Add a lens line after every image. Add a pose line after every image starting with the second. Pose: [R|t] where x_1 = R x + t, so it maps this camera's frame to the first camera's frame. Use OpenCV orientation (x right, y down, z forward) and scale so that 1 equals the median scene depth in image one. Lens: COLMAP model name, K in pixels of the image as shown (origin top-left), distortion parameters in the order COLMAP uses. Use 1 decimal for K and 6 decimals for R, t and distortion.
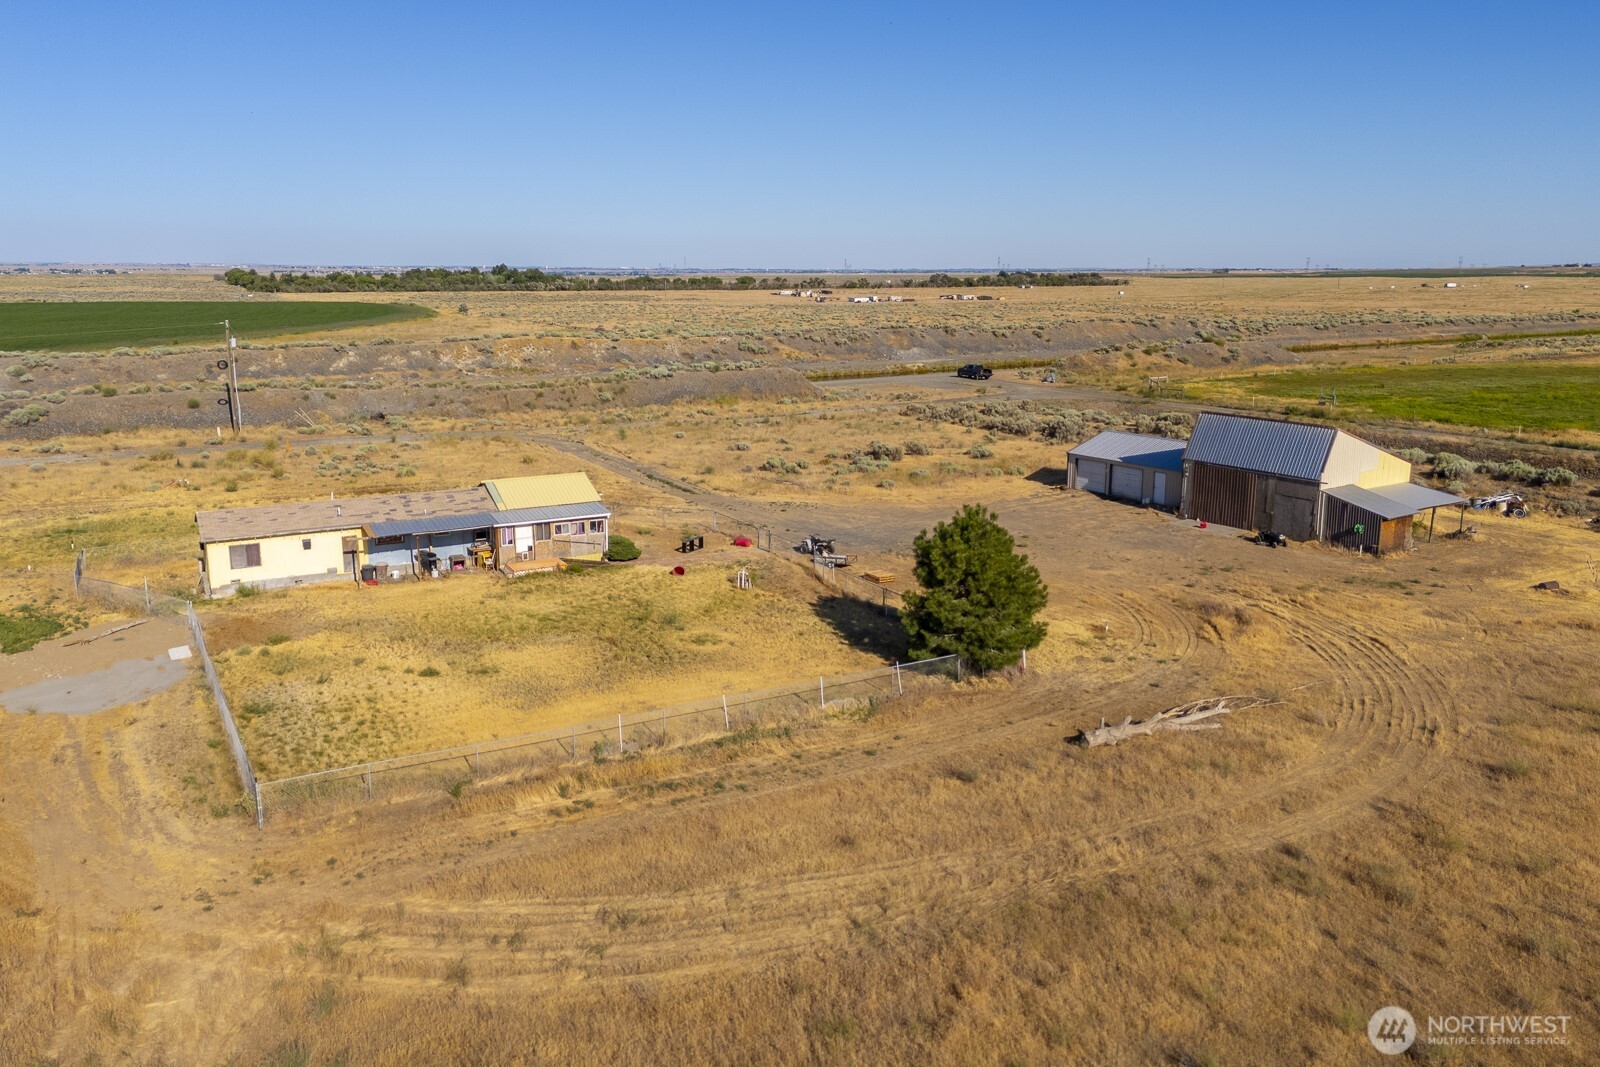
lens RADIAL K [[1188.1, 0, 804.7], [0, 1188.1, 510.0], [0, 0, 1]] dist [0.088454, -0.096119]
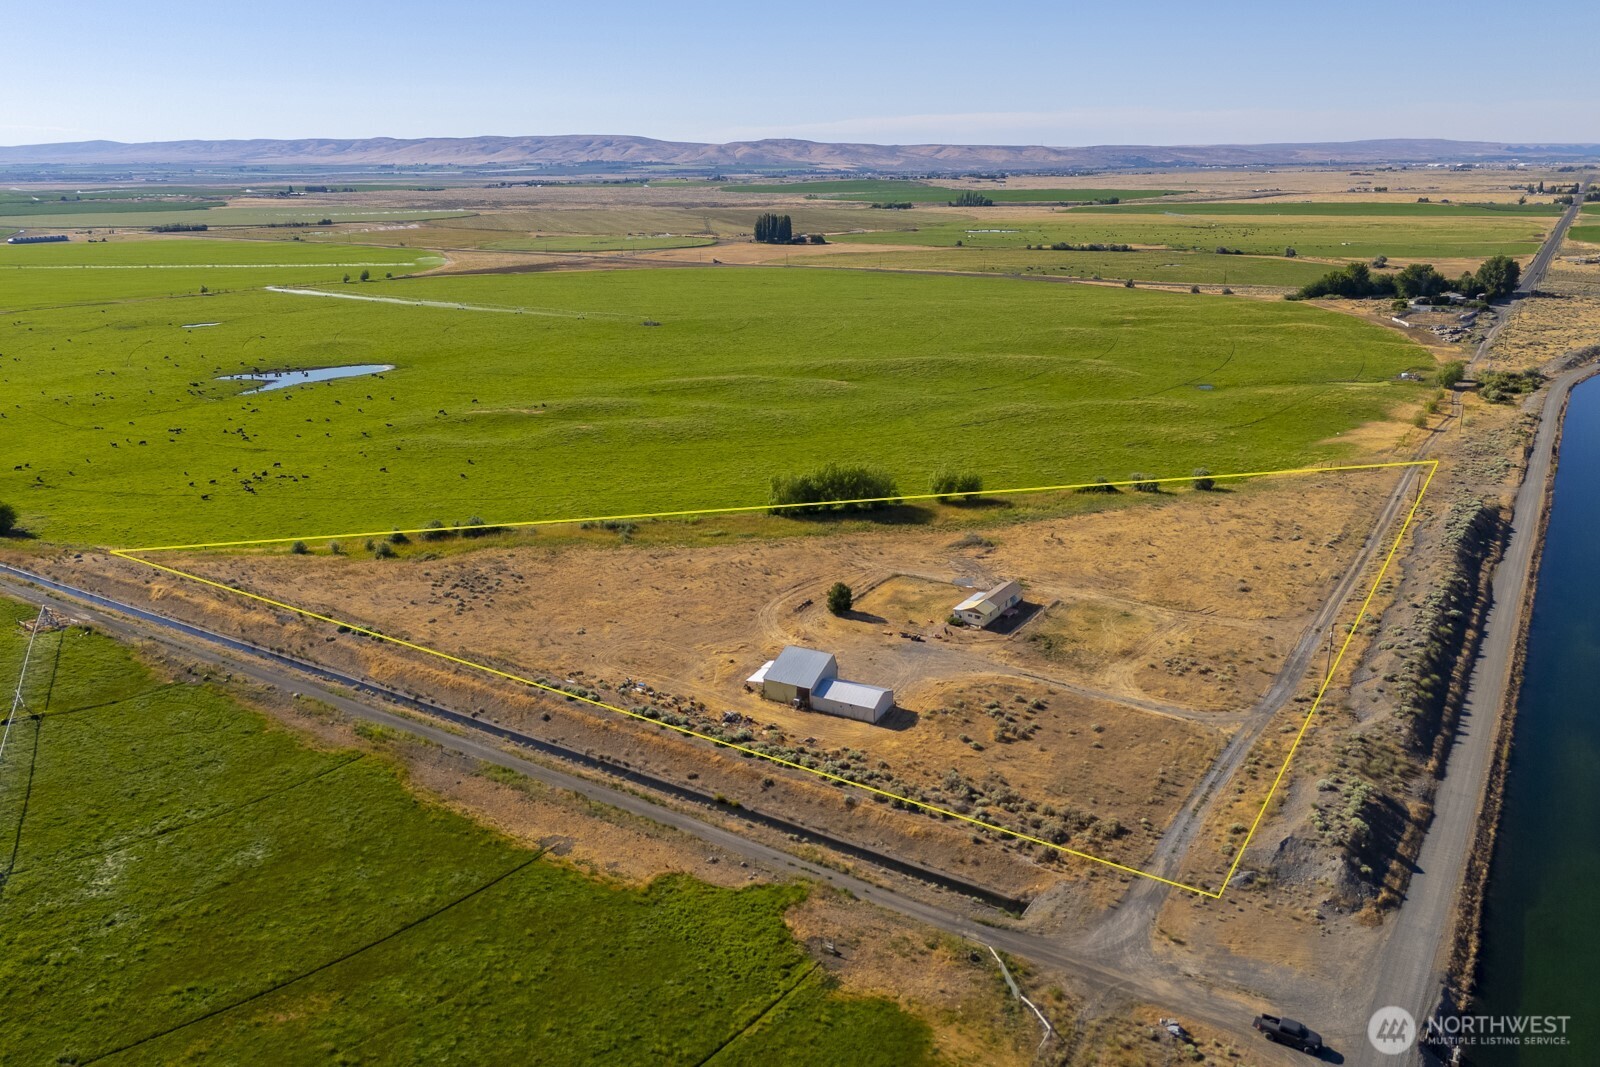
lens RADIAL K [[1212.3, 0, 791.7], [0, 1212.3, 443.3], [0, 0, 1]] dist [0.092318, -0.105114]
pose [[-0.892434, 0.110033, -0.437555, 1.617591], [-0.081946, 0.914145, 0.397018, -1.656187], [0.443674, 0.390168, -0.806798, 3.091428]]
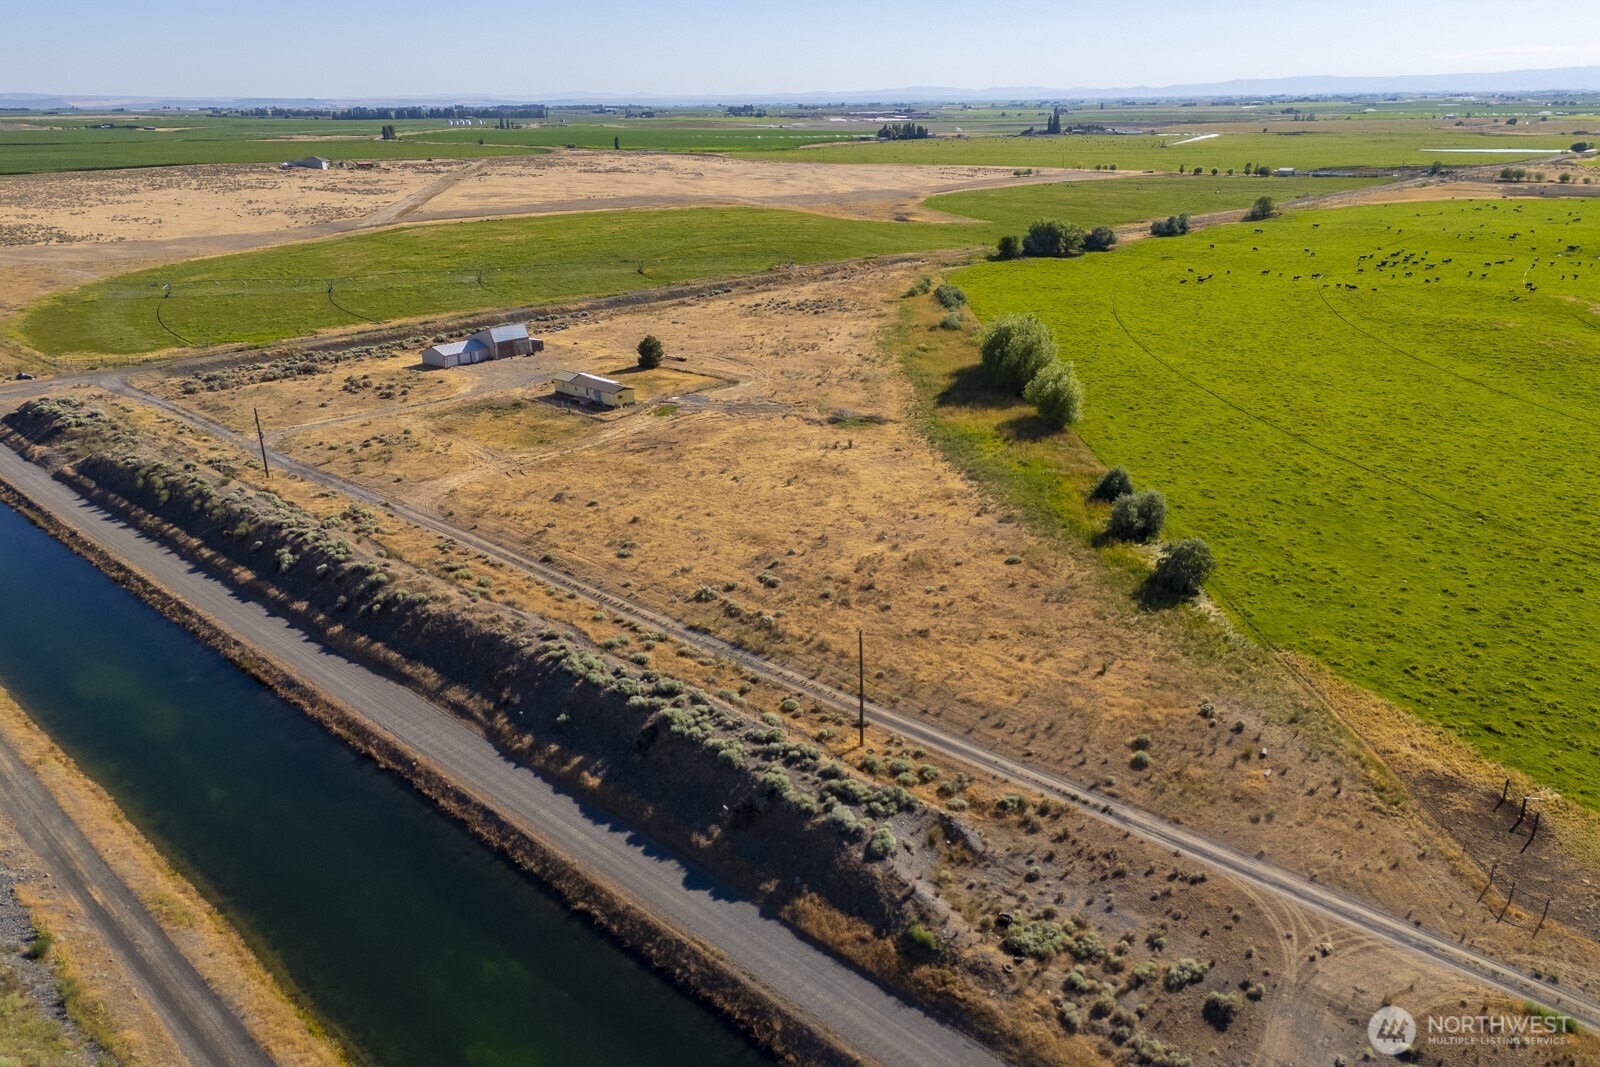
lens RADIAL K [[1159.5, 0, 792.6], [0, 1159.5, 531.9], [0, 0, 1]] dist [0.089870, -0.106336]
pose [[-0.280315, -0.328211, 0.902054, -3.165703], [0.202246, 0.898441, 0.389745, -0.700090], [-0.938360, 0.291688, -0.185467, 1.008607]]
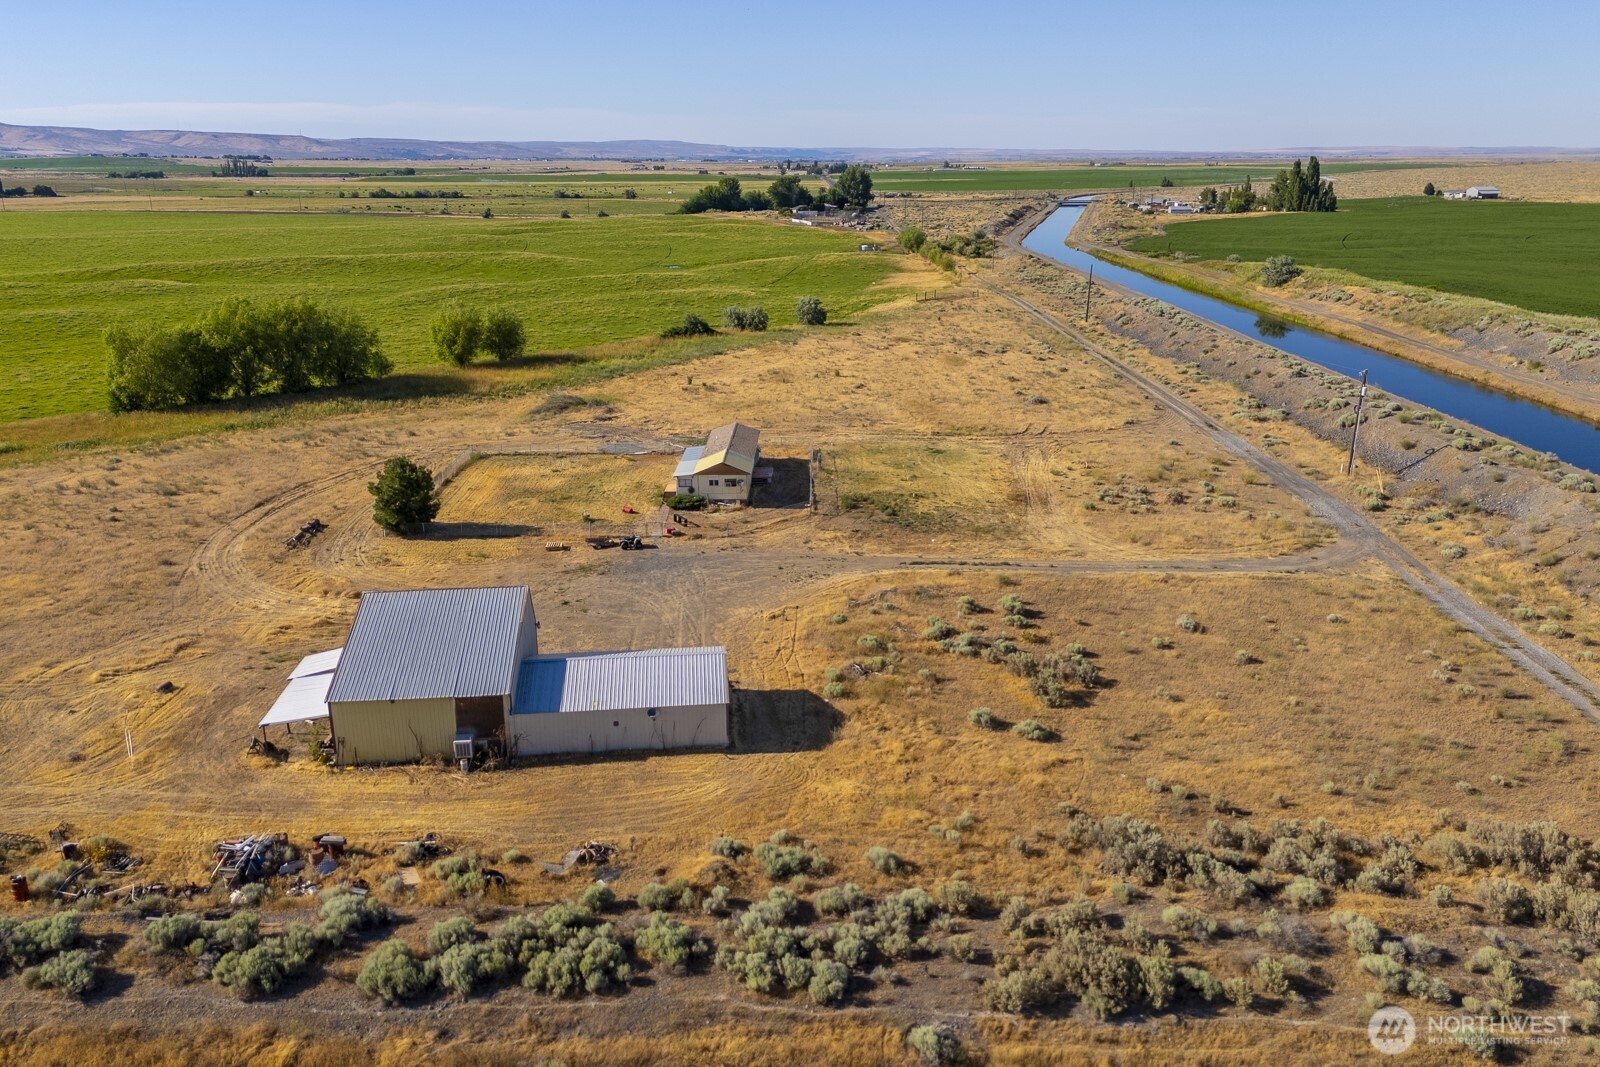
lens RADIAL K [[1190.5, 0, 800.0], [0, 1190.5, 533.5], [0, 0, 1]] dist [0.089137, -0.084172]
pose [[-0.504580, 0.260022, -0.823278, 1.007024], [-0.169573, 0.905149, 0.389809, -0.533260], [0.846548, 0.336296, -0.412628, 1.597478]]
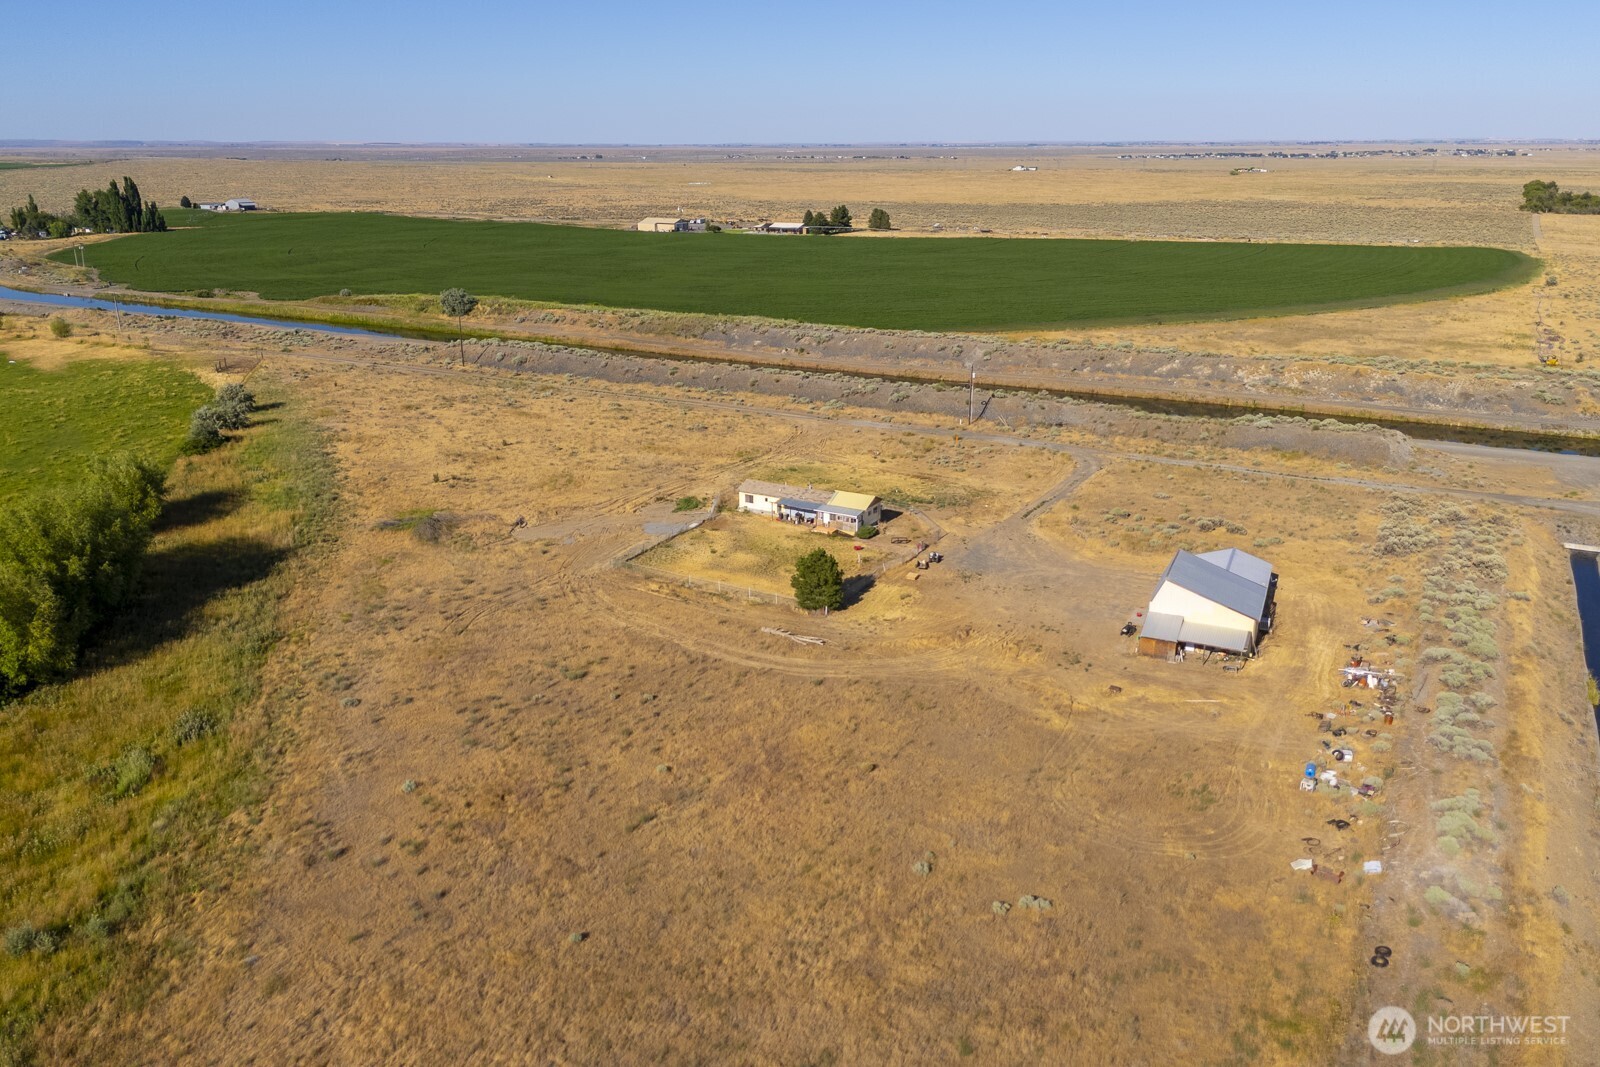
lens RADIAL K [[1194.2, 0, 796.9], [0, 1194.2, 563.4], [0, 0, 1]] dist [0.082112, -0.103846]
pose [[0.512203, 0.282439, -0.811096, 1.412295], [-0.168658, 0.959071, 0.227460, -0.350861], [0.842142, 0.020292, 0.538874, -0.292849]]
